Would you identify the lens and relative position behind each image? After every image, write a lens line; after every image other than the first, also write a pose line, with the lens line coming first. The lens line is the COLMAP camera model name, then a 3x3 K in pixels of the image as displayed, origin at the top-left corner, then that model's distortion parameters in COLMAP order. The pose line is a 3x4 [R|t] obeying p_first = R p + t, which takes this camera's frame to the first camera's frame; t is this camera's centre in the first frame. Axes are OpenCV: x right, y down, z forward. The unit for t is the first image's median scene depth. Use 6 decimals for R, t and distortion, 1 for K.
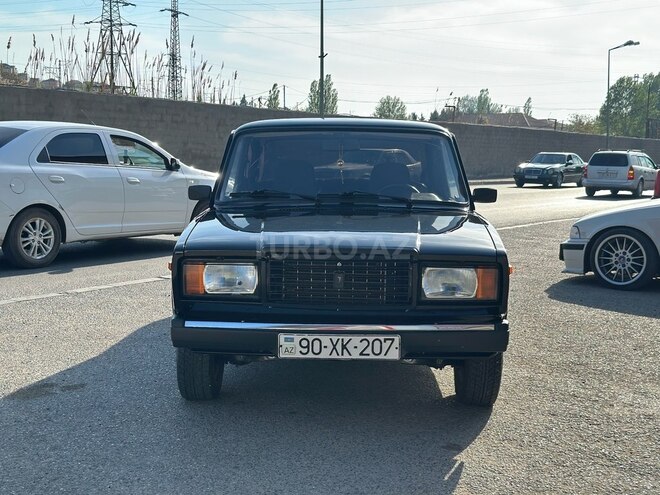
lens RADIAL K [[920.9, 0, 330.0], [0, 920.9, 247.5], [0, 0, 1]] dist [0.185971, -0.376062]
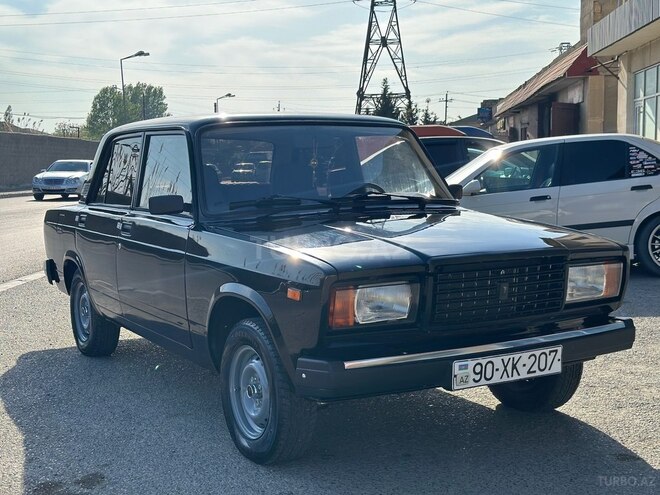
lens RADIAL K [[920.9, 0, 330.0], [0, 920.9, 247.5], [0, 0, 1]] dist [0.185971, -0.376062]
pose [[0.852139, -0.075547, 0.517834, -0.573525], [0.080920, 0.996645, 0.012240, -0.028395], [-0.517022, 0.031472, 0.855394, 0.338170]]
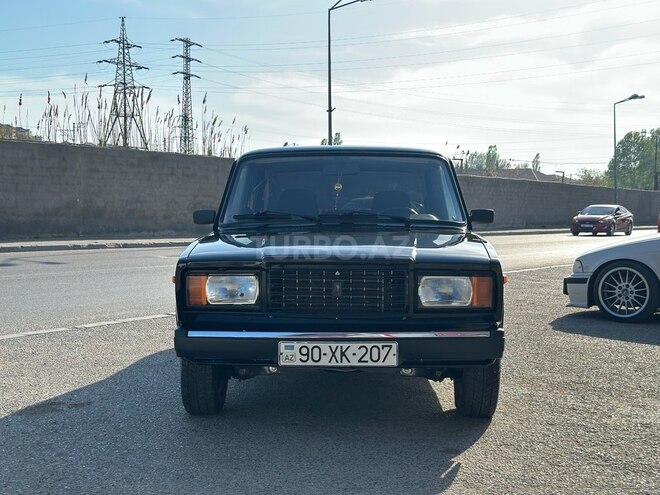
lens RADIAL K [[920.9, 0, 330.0], [0, 920.9, 247.5], [0, 0, 1]] dist [0.185971, -0.376062]
pose [[0.999876, -0.010317, -0.011910, 0.014210], [0.009553, 0.998001, -0.062468, 0.053410], [0.012530, 0.062347, 0.997976, -0.029340]]
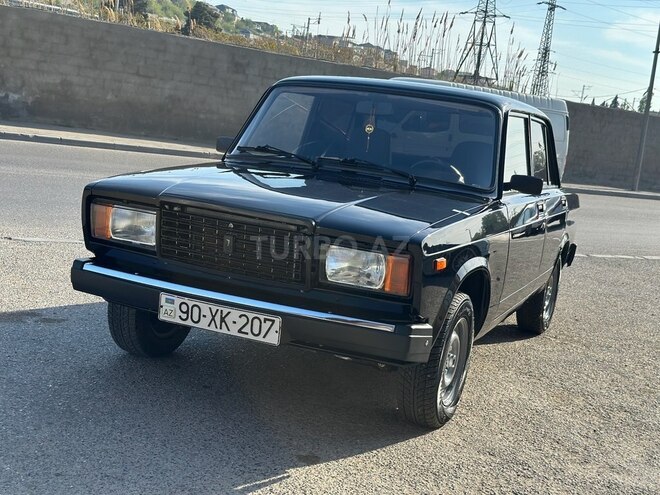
lens RADIAL K [[920.9, 0, 330.0], [0, 920.9, 247.5], [0, 0, 1]] dist [0.185971, -0.376062]
pose [[0.920688, 0.147981, -0.361157, 0.413025], [-0.145804, 0.988748, 0.033436, -0.003900], [0.362041, 0.021874, 0.931905, 0.219215]]
